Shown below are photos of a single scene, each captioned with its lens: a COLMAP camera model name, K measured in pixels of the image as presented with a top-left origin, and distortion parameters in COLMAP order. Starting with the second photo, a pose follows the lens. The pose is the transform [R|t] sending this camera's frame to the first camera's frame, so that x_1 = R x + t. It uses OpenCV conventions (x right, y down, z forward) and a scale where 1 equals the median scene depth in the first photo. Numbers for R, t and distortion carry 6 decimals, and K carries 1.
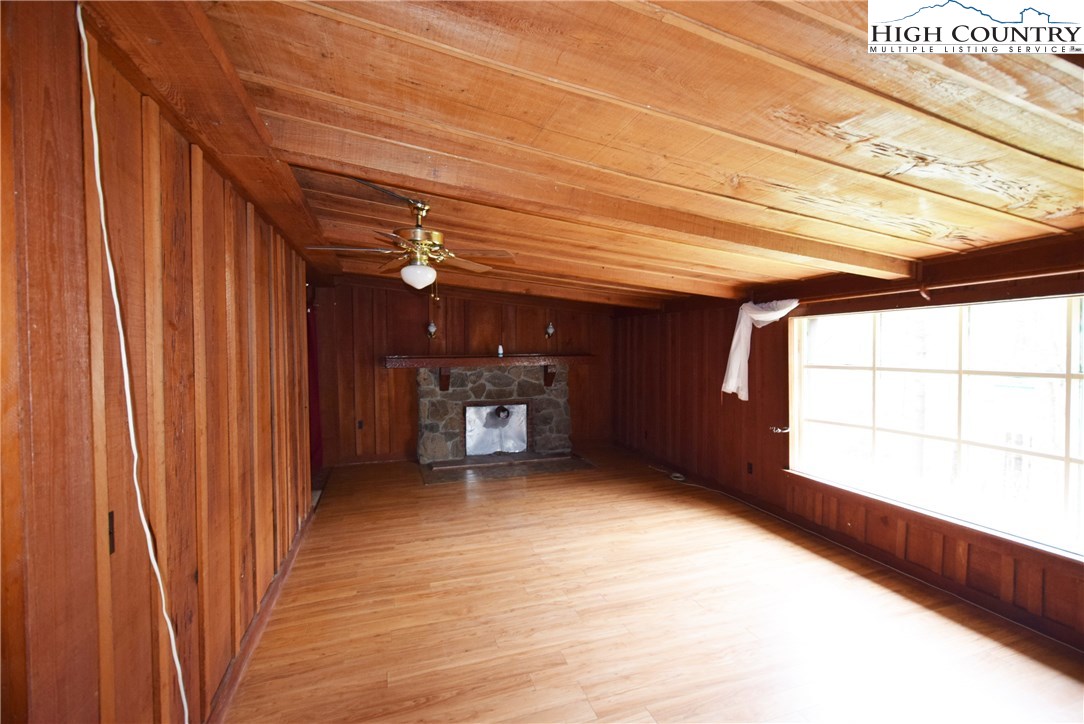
lens RADIAL K [[473.5, 0, 541.4], [0, 473.5, 364.9], [0, 0, 1]] dist [0.004733, -0.001057]
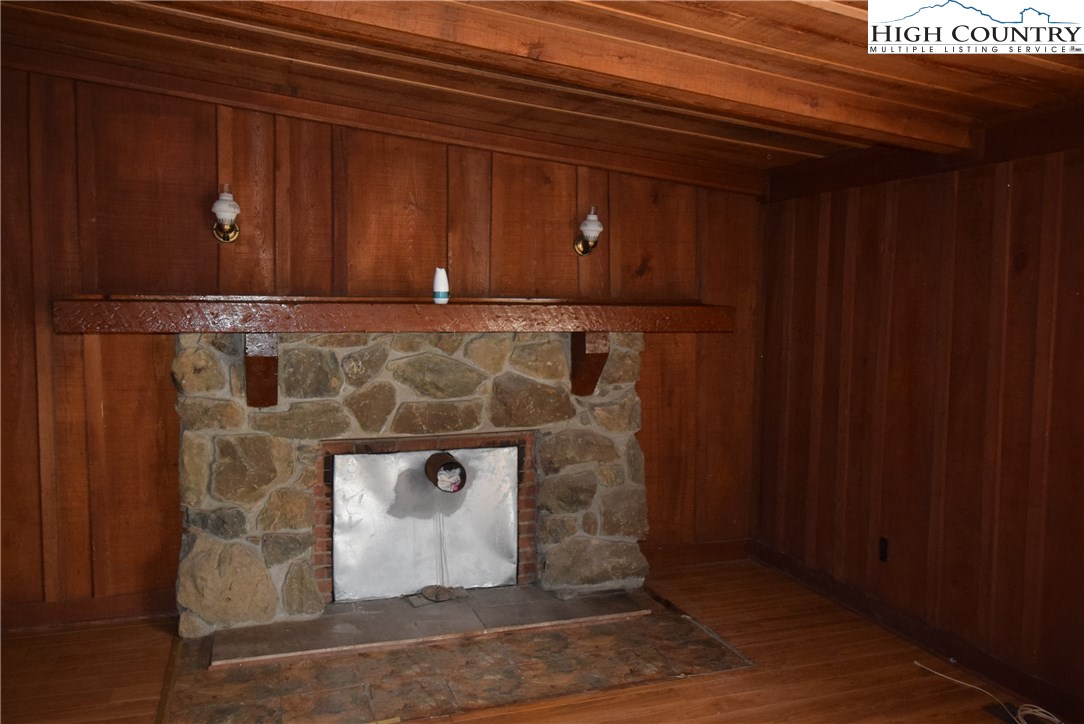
lens RADIAL K [[859.3, 0, 542.4], [0, 859.3, 361.9], [0, 0, 1]] dist [0.003764, 0.003452]
pose [[0.999802, 0.015117, 0.012940, -0.023488], [-0.015469, 0.999500, 0.027583, 0.005384], [-0.012517, -0.027777, 0.999536, 0.403581]]
